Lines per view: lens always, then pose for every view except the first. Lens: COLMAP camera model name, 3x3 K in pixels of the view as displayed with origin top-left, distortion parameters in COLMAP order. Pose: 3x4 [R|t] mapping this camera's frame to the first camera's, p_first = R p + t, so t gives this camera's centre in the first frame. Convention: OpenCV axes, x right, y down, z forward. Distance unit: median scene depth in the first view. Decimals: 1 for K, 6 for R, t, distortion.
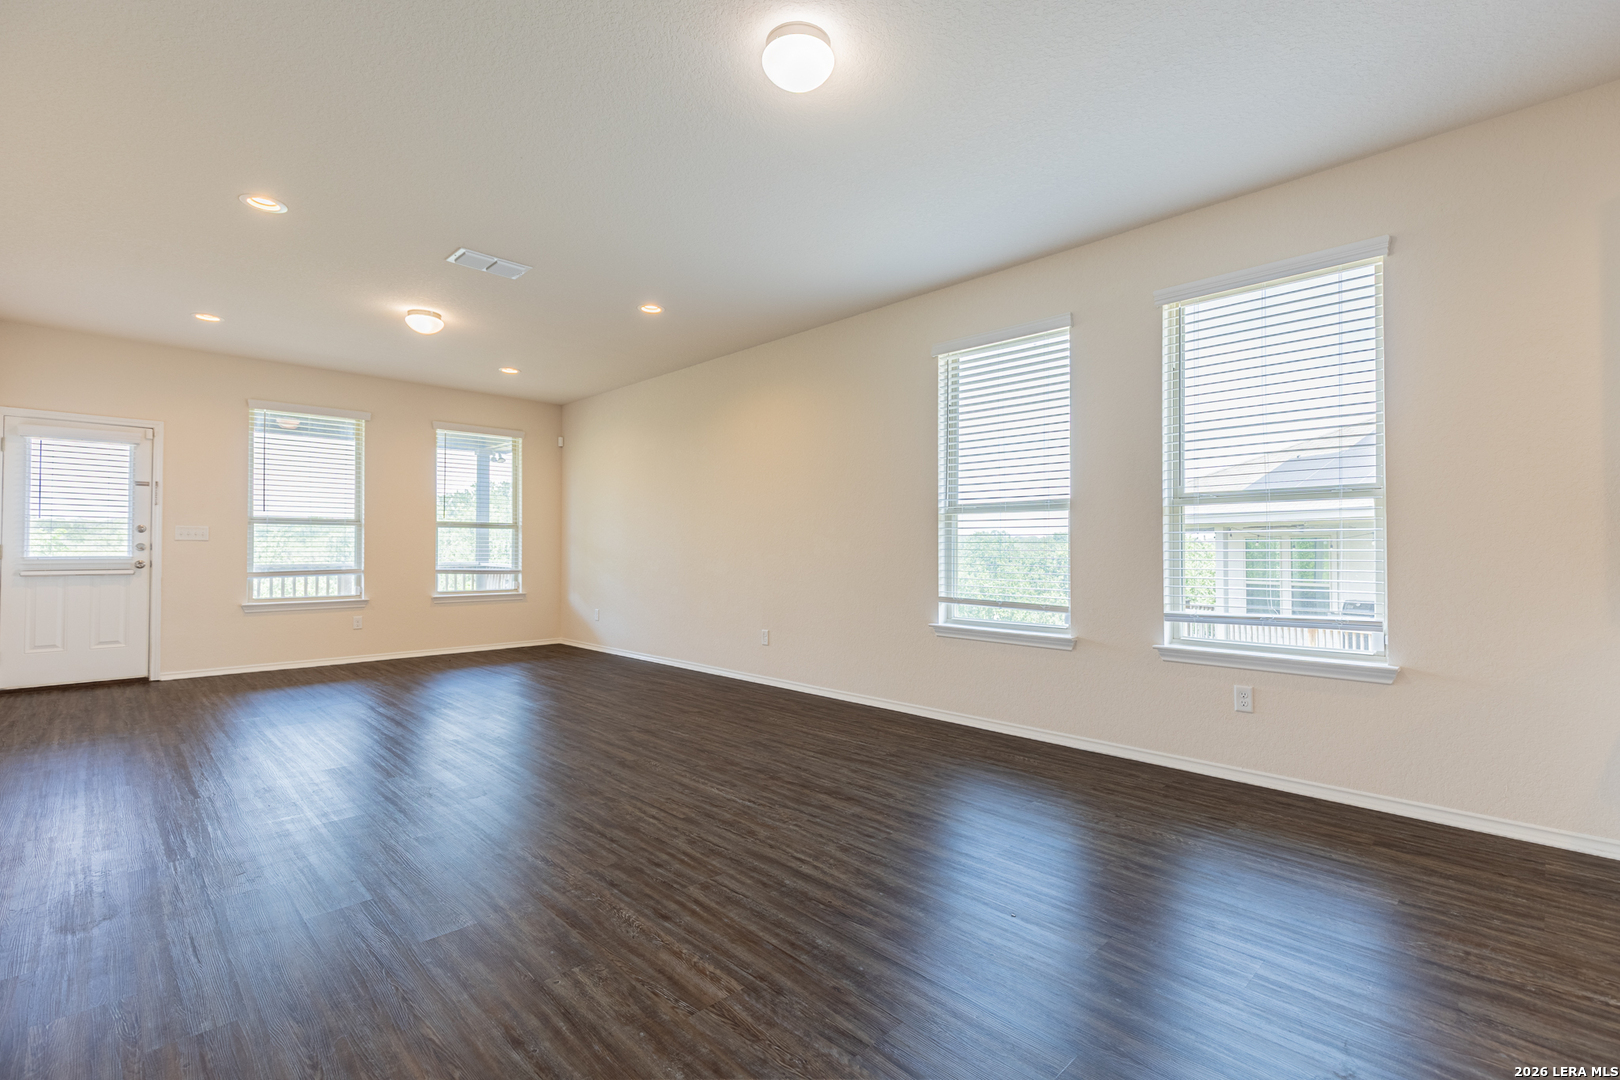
lens RADIAL K [[725.0, 0, 816.8], [0, 725.0, 536.6], [0, 0, 1]] dist [0.008960, -0.000409]
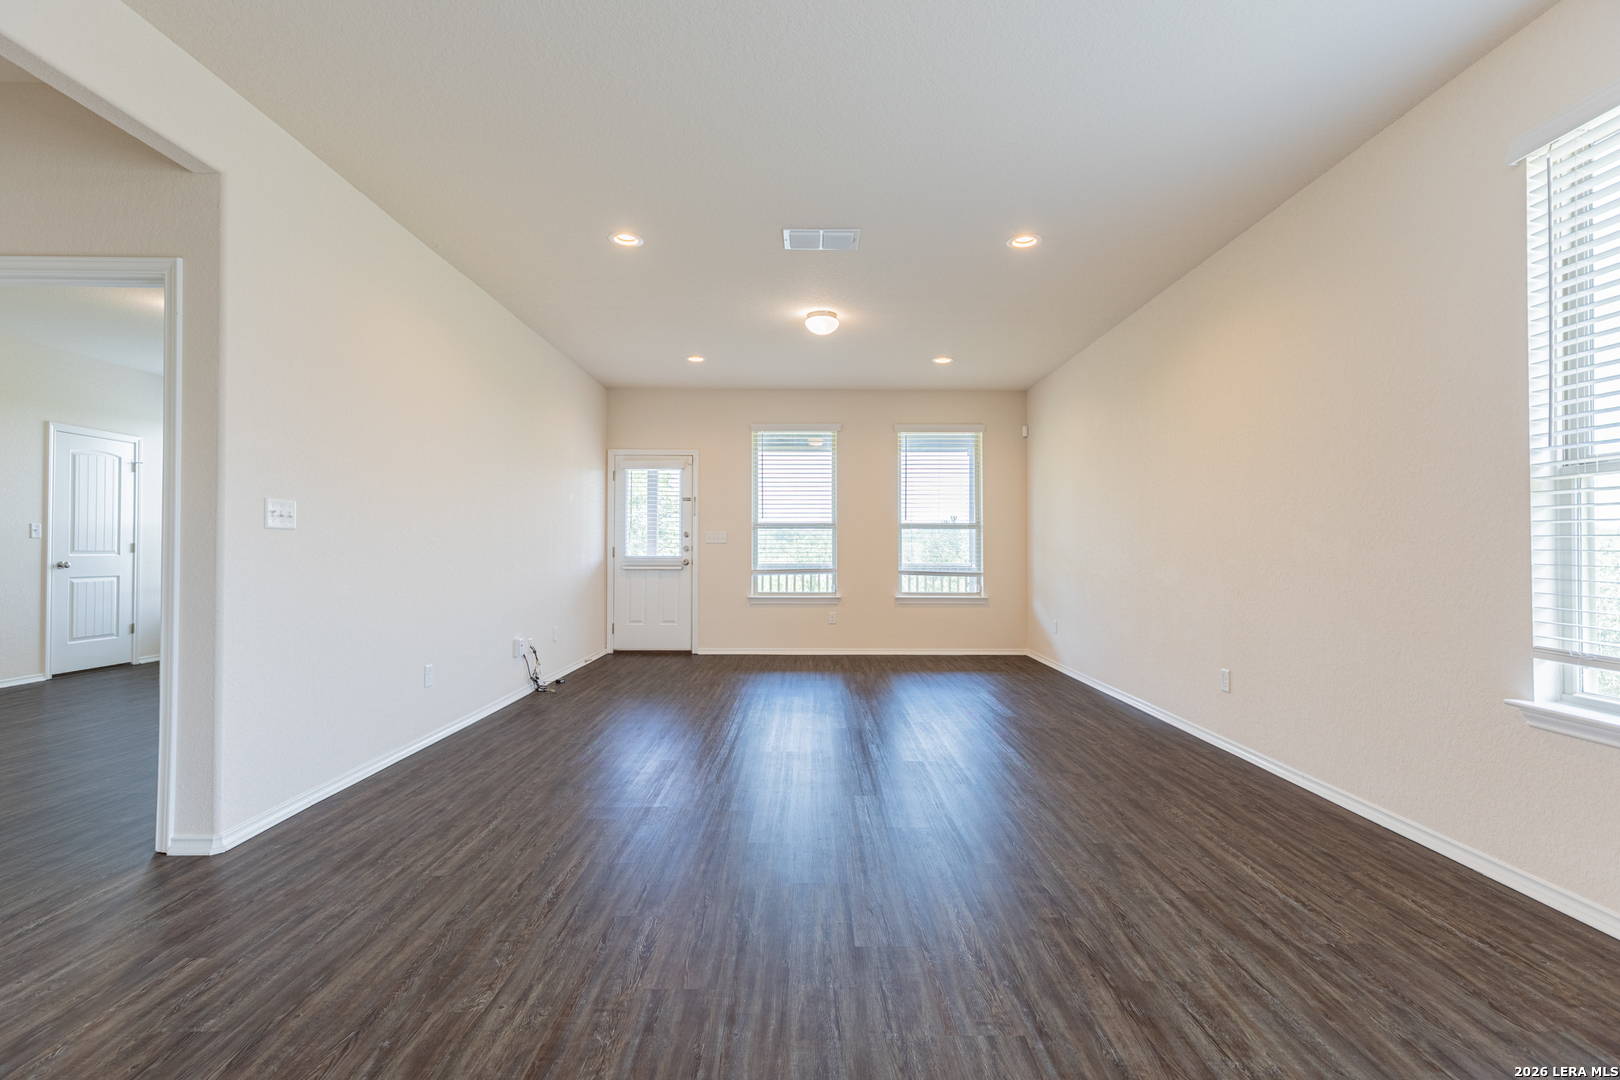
lens RADIAL K [[731.8, 0, 812.6], [0, 731.8, 536.3], [0, 0, 1]] dist [0.005406, -0.000700]
pose [[0.714211, -0.013754, -0.699795, 0.120920], [0.011847, 0.999901, -0.007560, 0.004638], [0.699830, -0.002891, 0.714303, 0.217983]]
